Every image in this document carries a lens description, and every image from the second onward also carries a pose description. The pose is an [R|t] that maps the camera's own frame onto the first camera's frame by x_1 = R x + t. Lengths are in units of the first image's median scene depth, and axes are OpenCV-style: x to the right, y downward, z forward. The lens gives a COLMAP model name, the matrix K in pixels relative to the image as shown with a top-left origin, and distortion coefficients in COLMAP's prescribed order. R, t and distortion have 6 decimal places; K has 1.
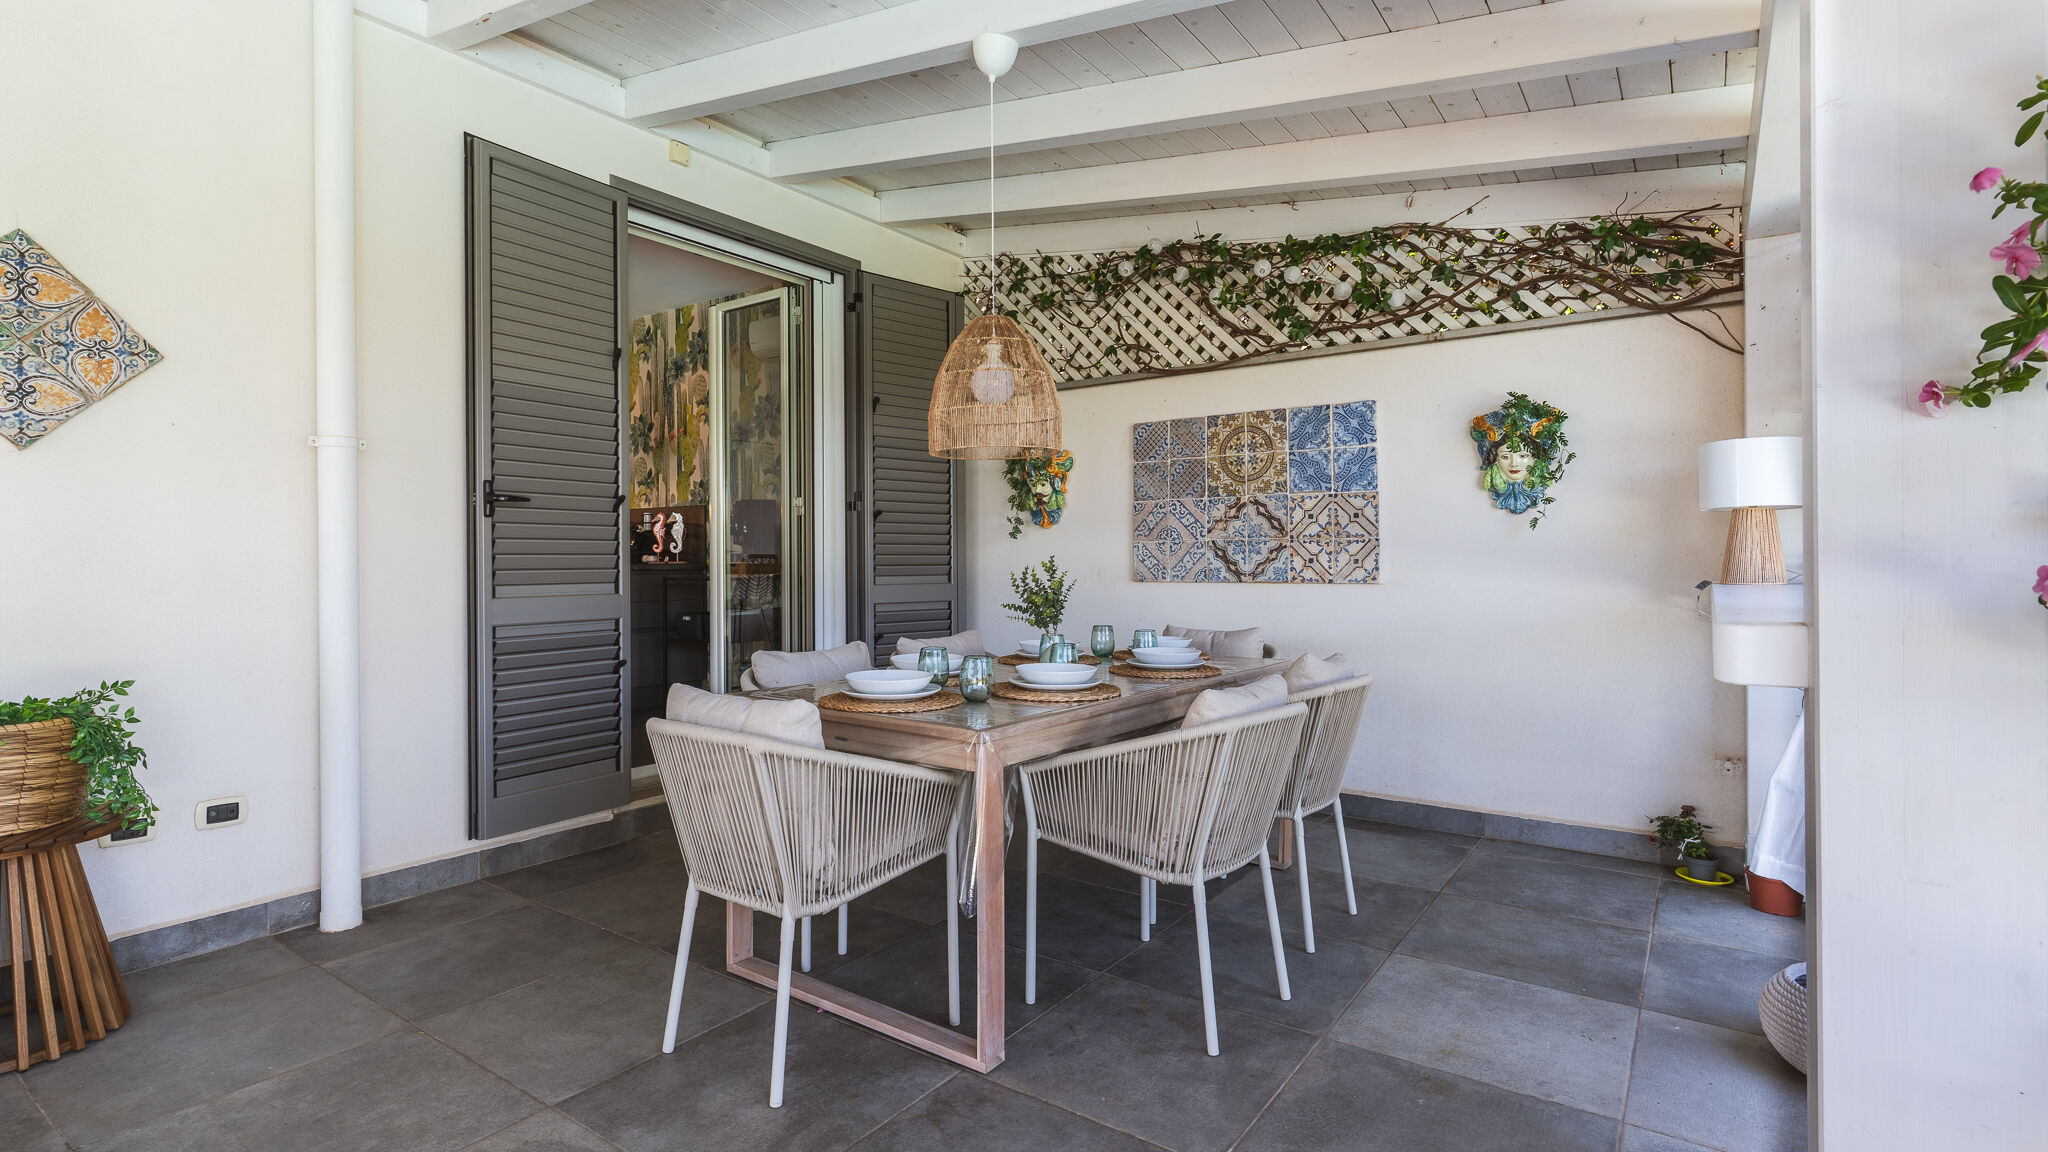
lens RADIAL K [[973.5, 0, 1025.4], [0, 973.5, 568.2], [0, 0, 1]] dist [0.001782, 0.000285]
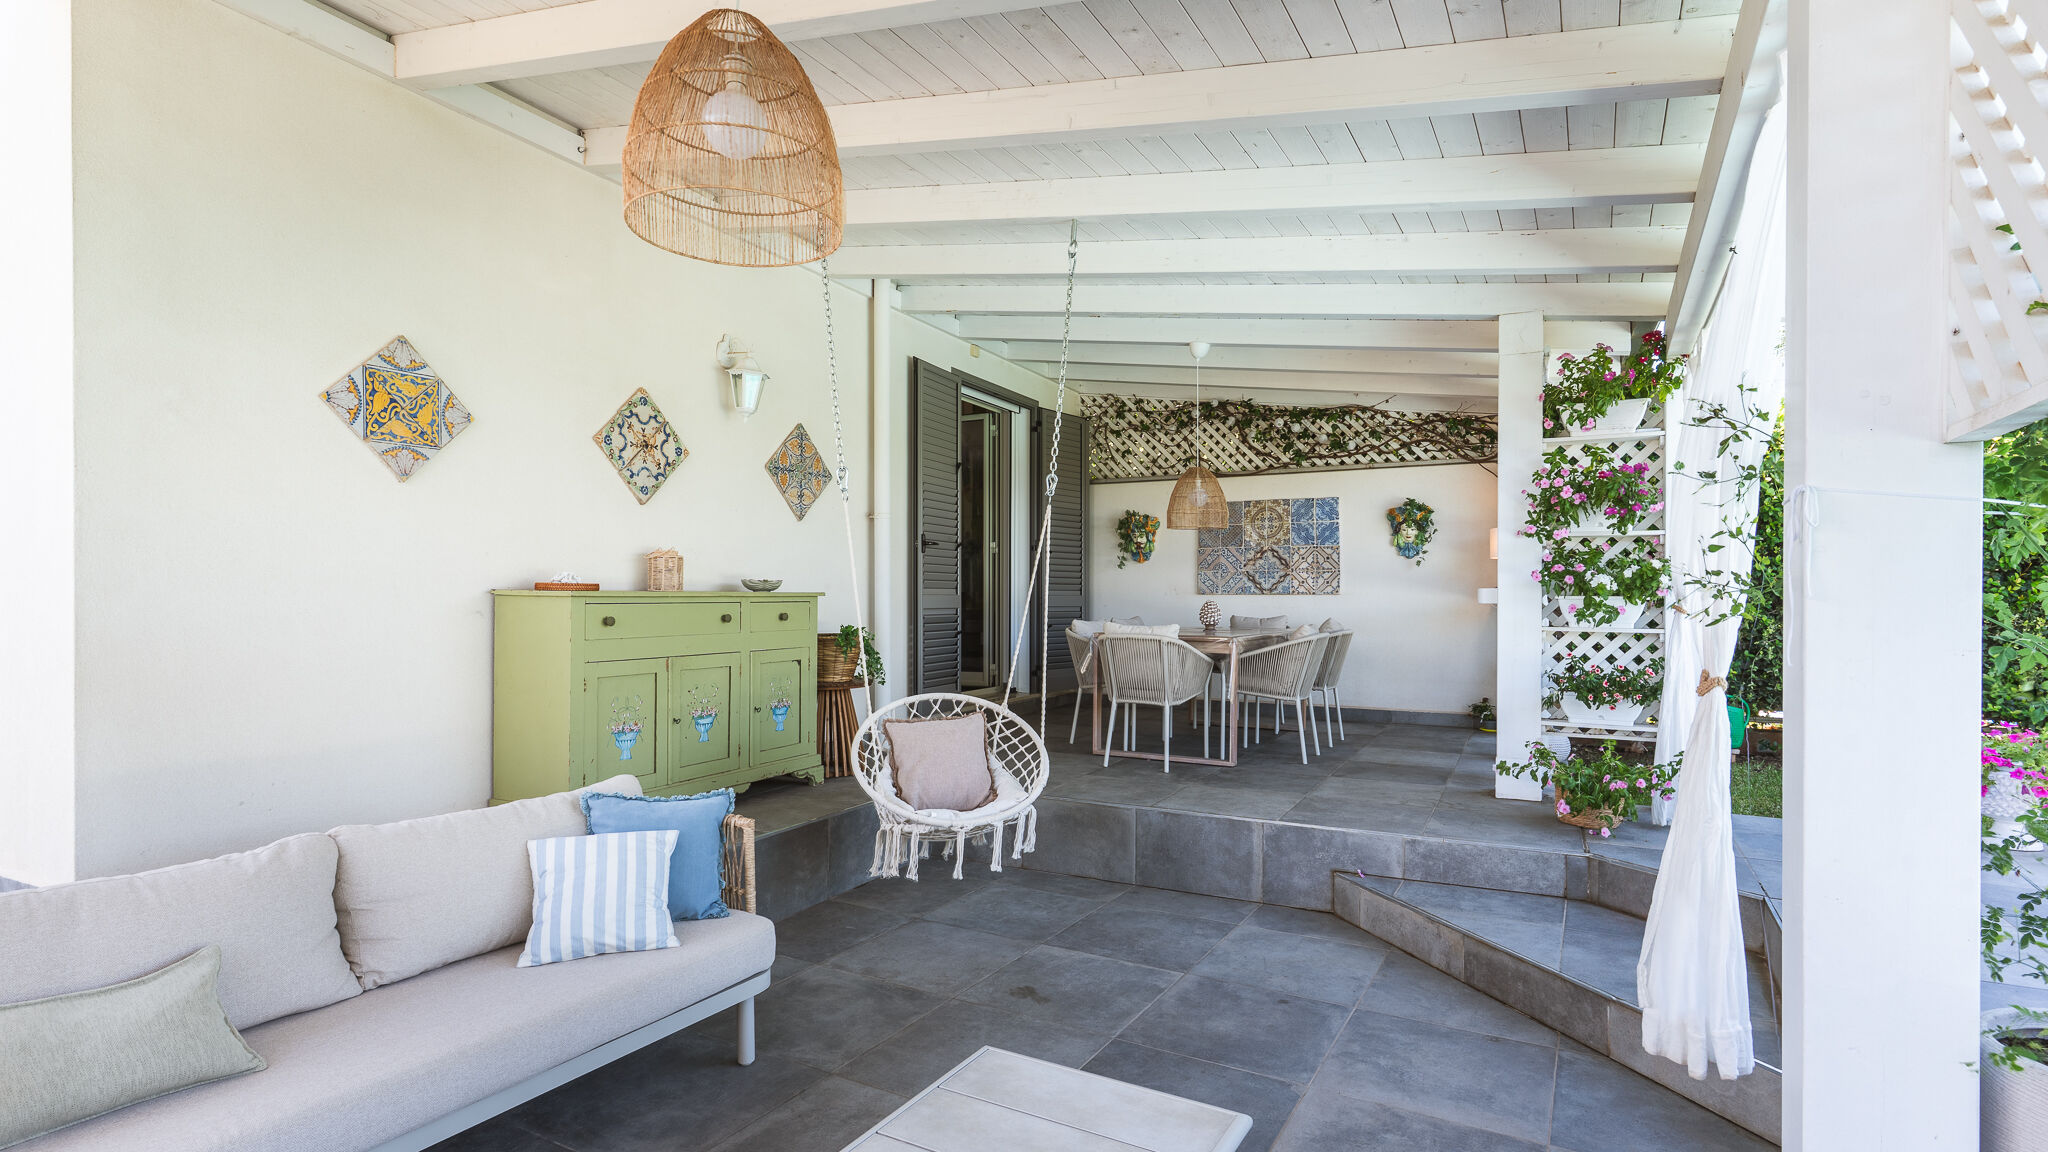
lens RADIAL K [[989.6, 0, 1053.7], [0, 989.6, 602.1], [0, 0, 1]] dist [0.001024, 0.000112]
pose [[0.987450, 0.007254, 0.157763, -0.467376], [-0.006608, 0.999967, -0.004619, 0.041567], [-0.157791, 0.003518, 0.987466, -0.774112]]
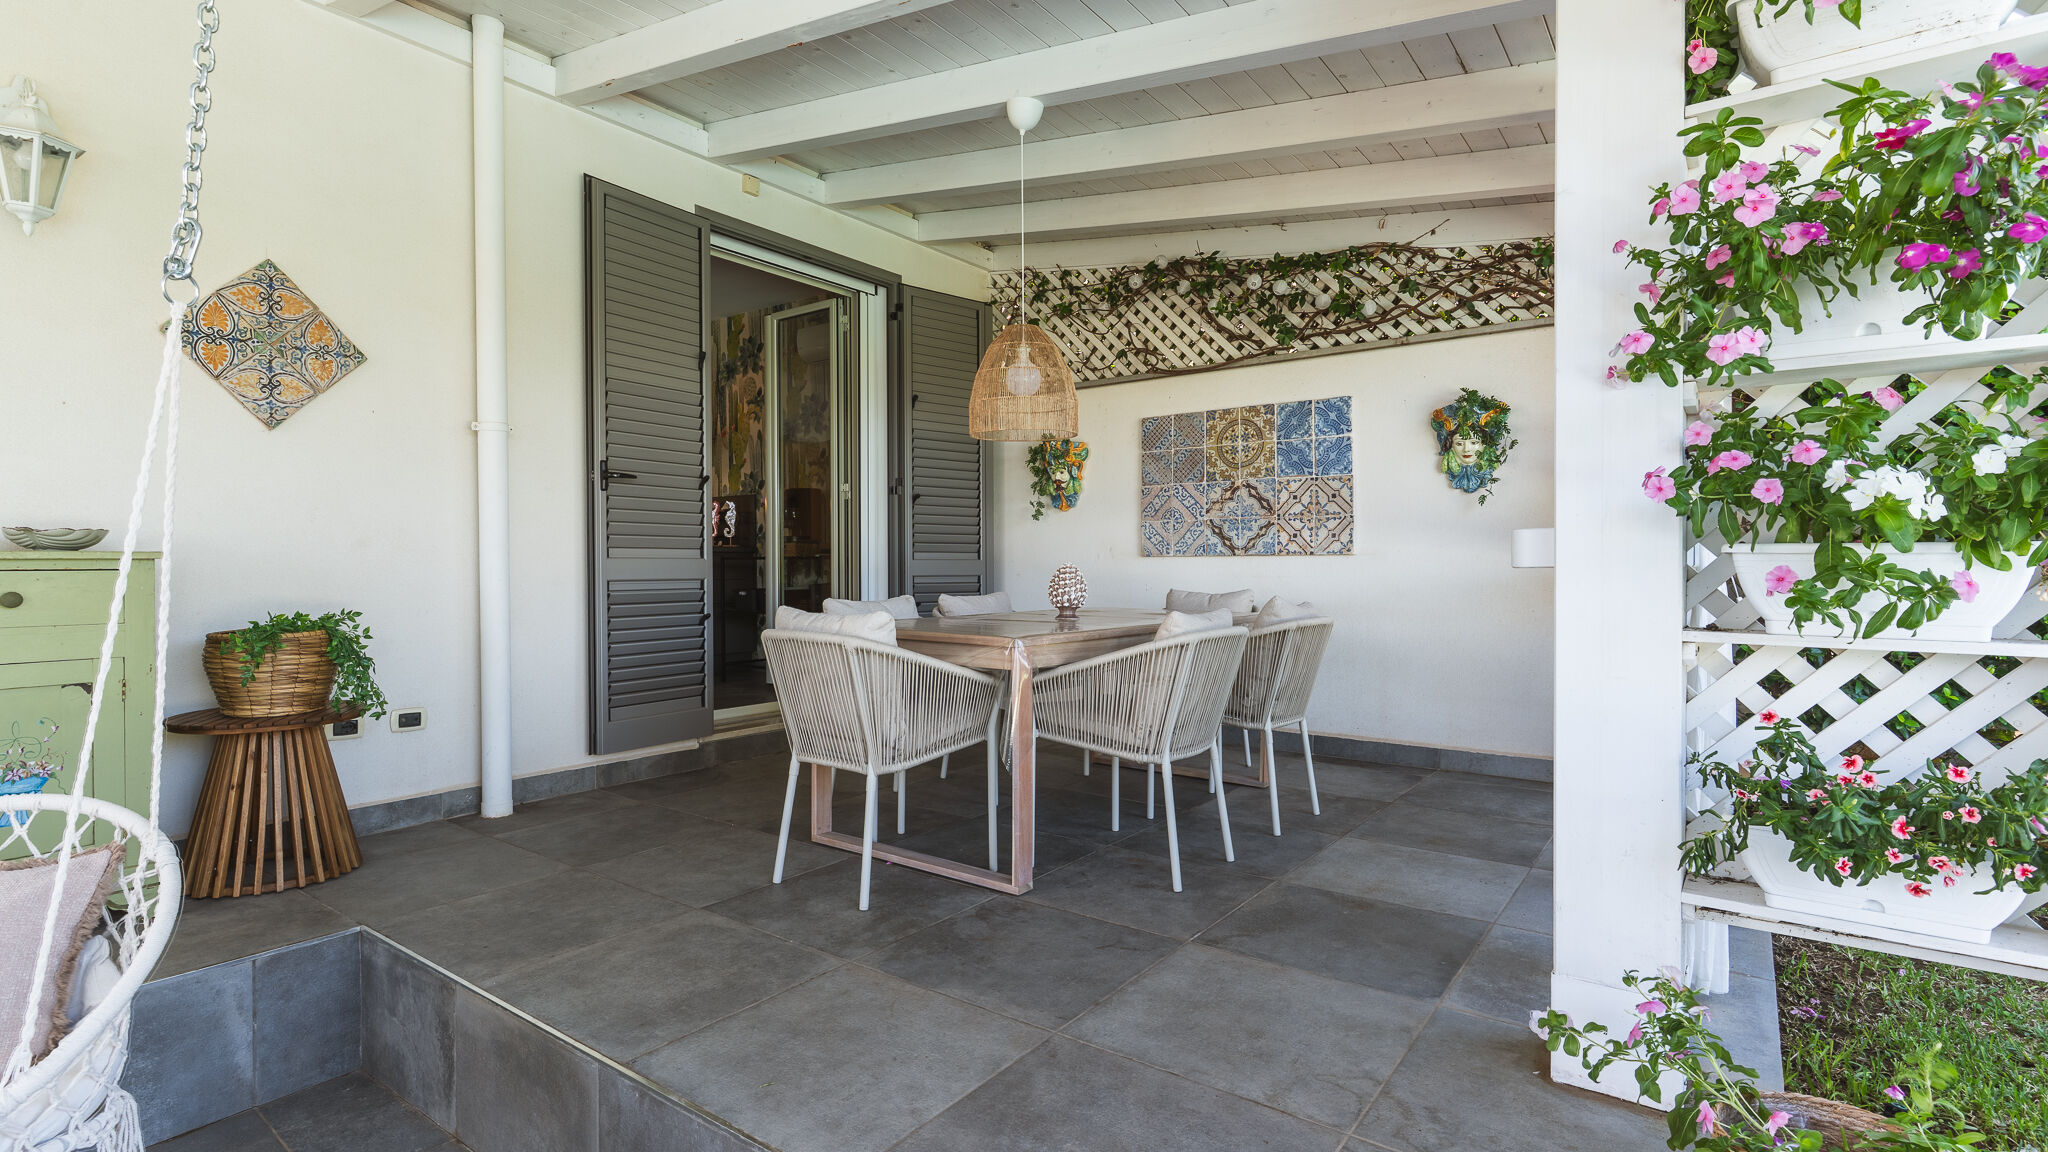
lens RADIAL K [[974.9, 0, 1018.5], [0, 974.9, 569.3], [0, 0, 1]] dist [0.000205, -0.000723]
pose [[0.999696, 0.003984, -0.024330, -0.004857], [-0.004106, 0.999979, -0.004963, 0.038586], [0.024309, 0.005062, 0.999692, -0.156775]]
